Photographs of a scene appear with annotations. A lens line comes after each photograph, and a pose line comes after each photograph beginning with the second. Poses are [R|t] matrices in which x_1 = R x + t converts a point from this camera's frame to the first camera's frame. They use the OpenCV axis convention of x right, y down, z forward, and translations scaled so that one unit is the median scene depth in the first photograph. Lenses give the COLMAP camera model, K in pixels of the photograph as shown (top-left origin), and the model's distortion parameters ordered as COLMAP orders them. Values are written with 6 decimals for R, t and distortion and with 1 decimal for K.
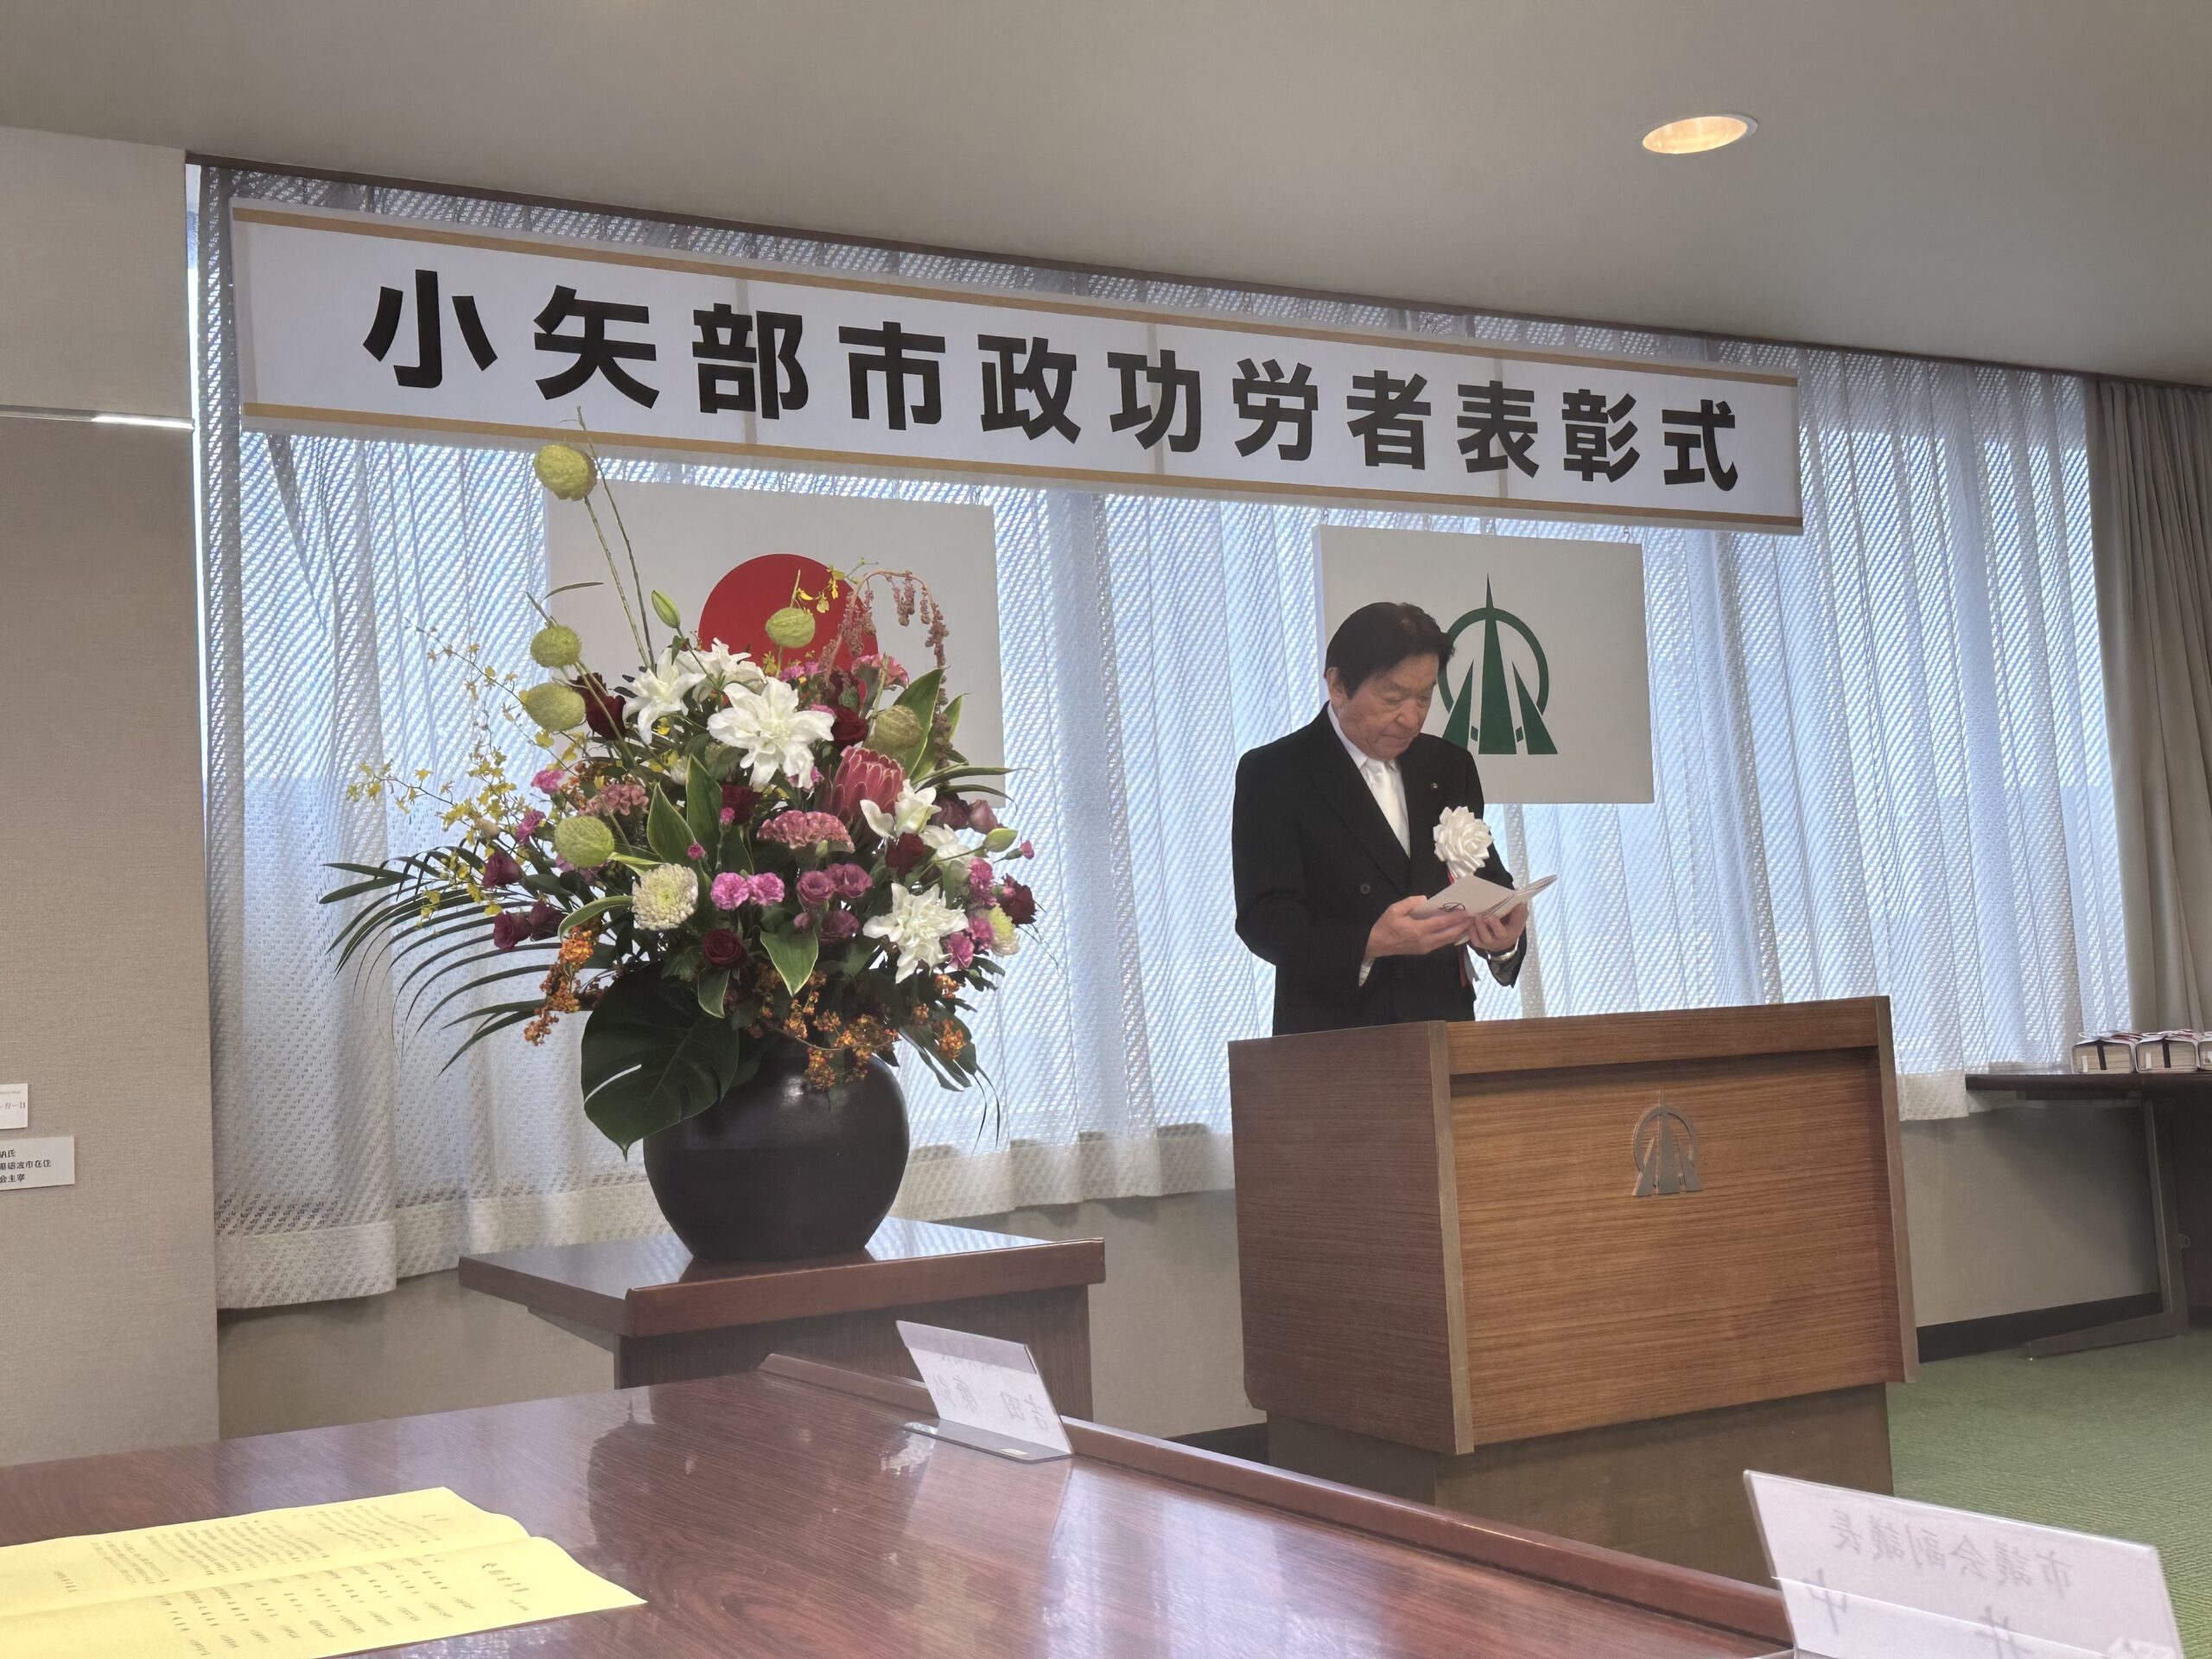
lens RADIAL K [[2492.2, 0, 1102.8], [0, 2492.2, 813.7], [0, 0, 1]] dist [0.067770, -0.060964]
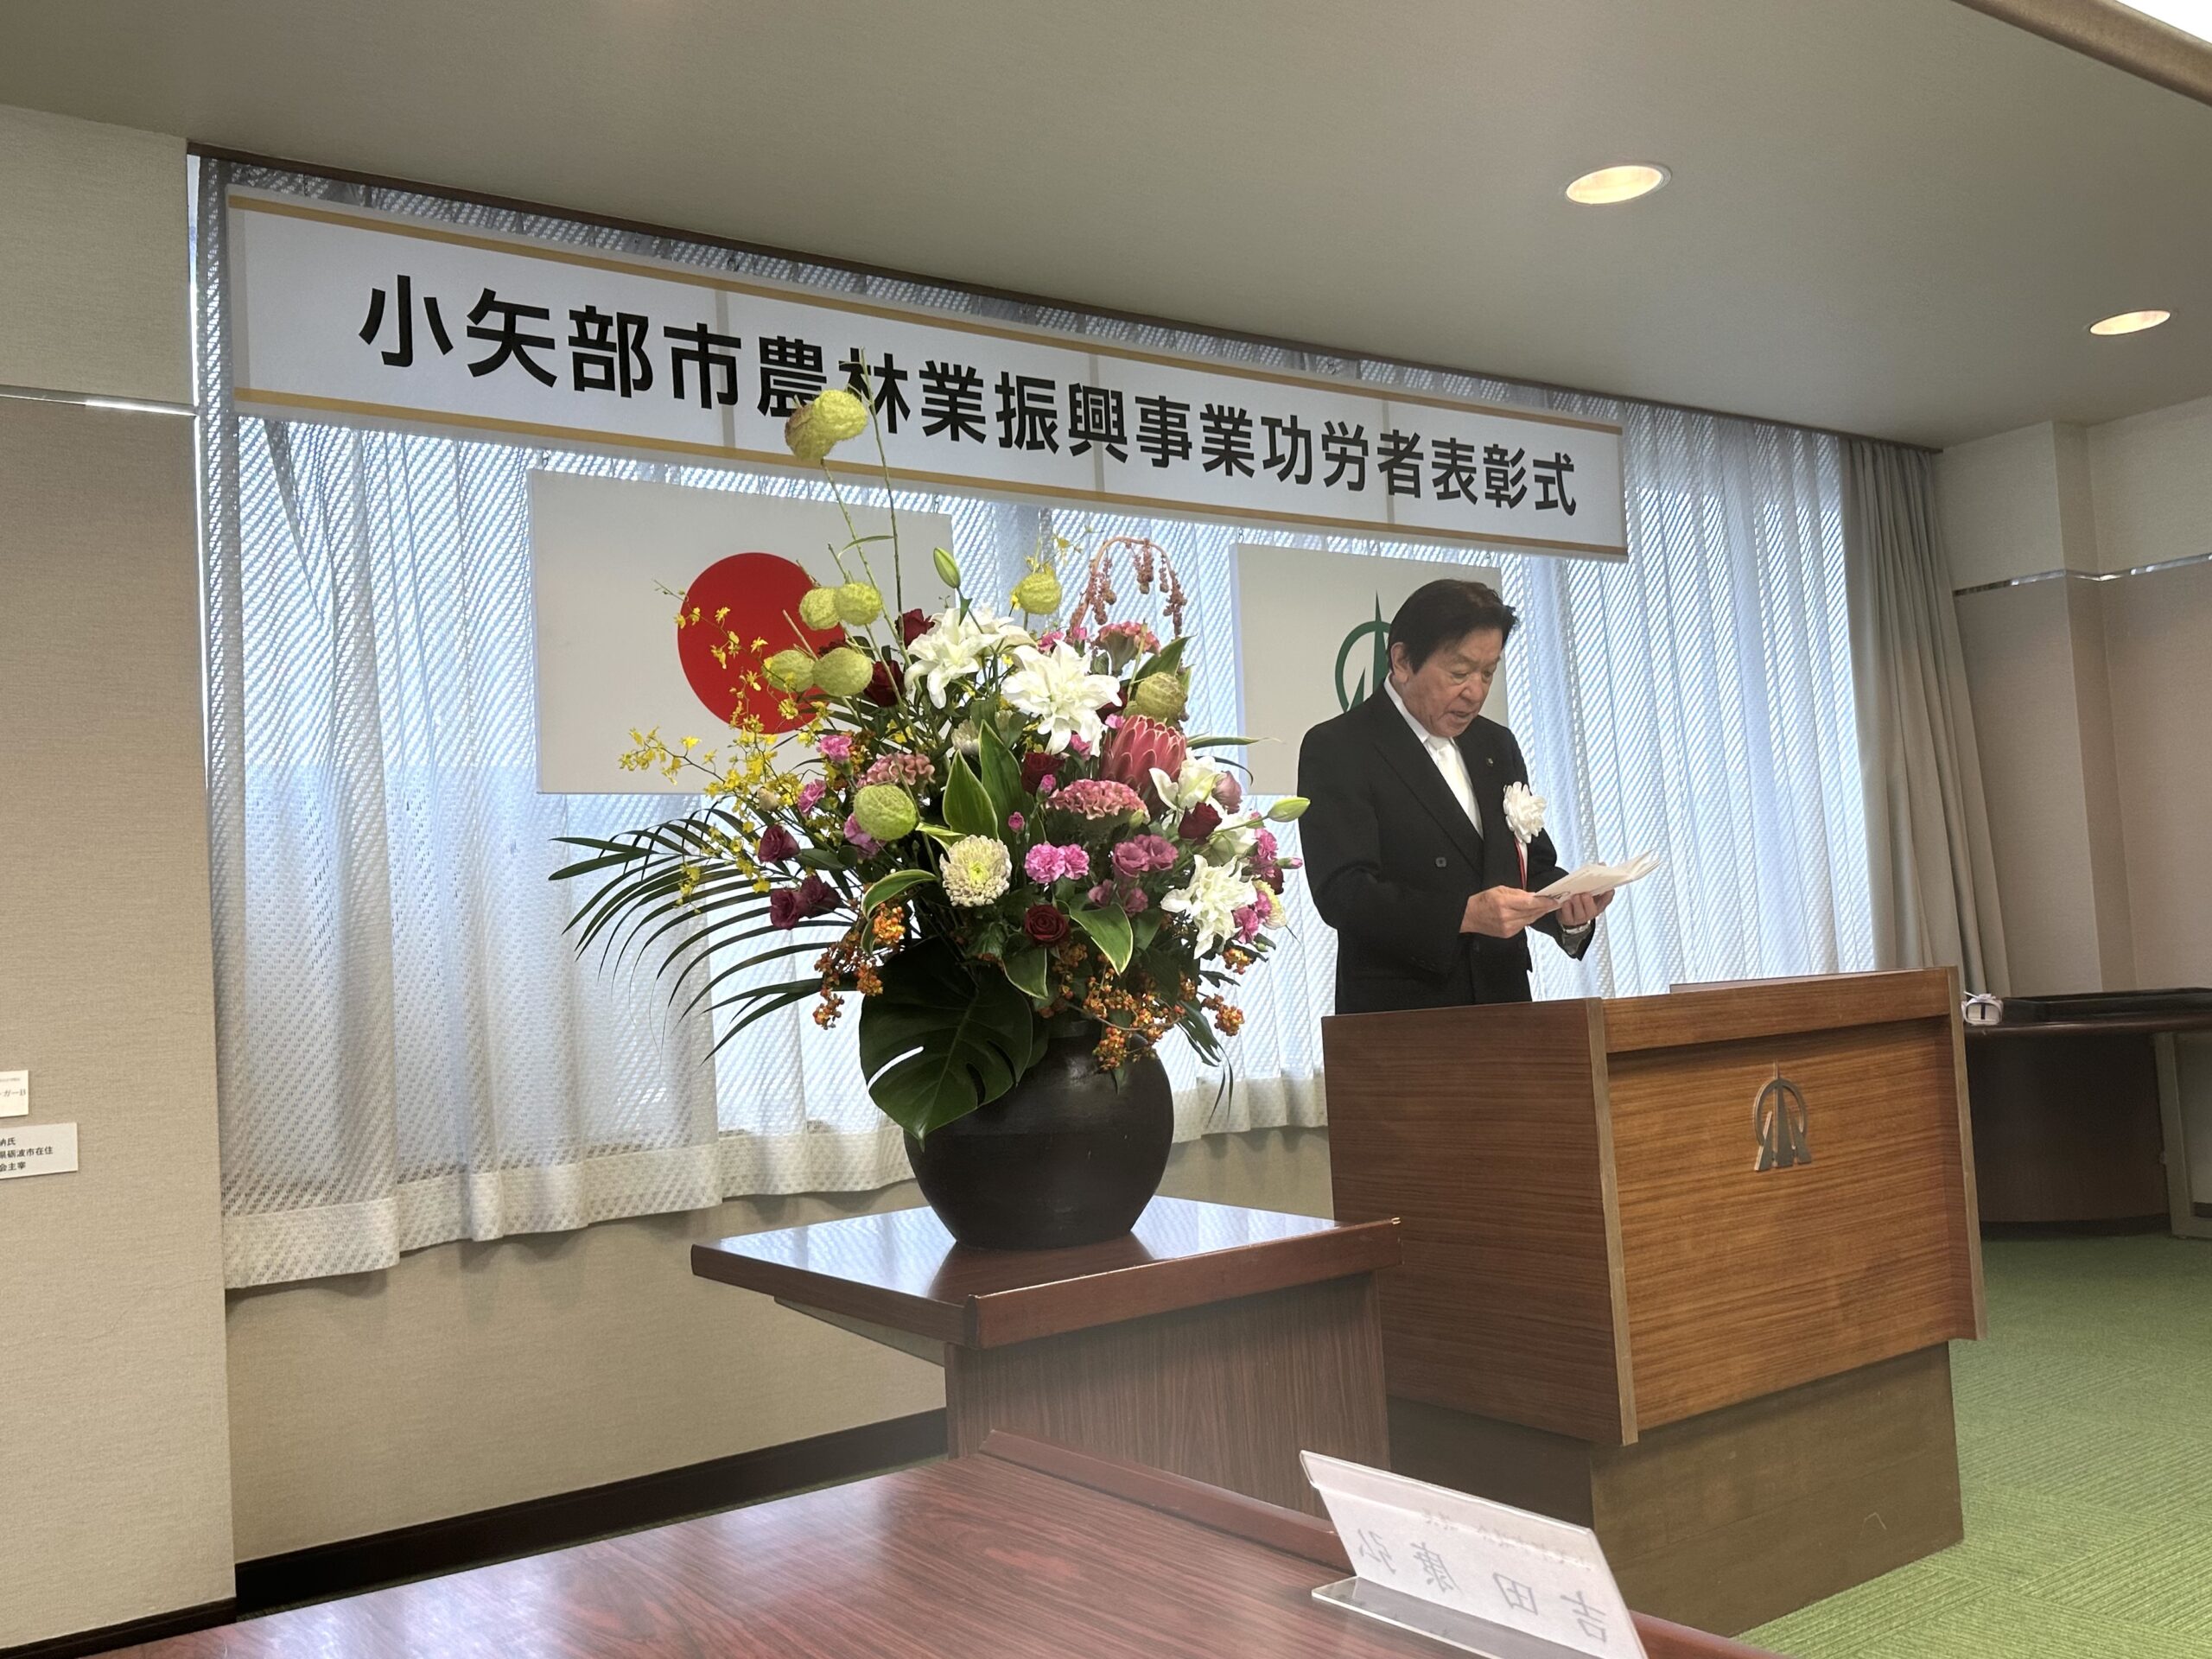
lens RADIAL K [[1976.6, 0, 1106.0], [0, 1976.6, 829.5], [0, 0, 1]] dist [-0.002276, 0.022684]
pose [[0.993069, -0.002018, 0.117518, -0.088417], [0.001387, 0.999984, 0.005452, 0.008228], [-0.117527, -0.005251, 0.993056, 0.162568]]
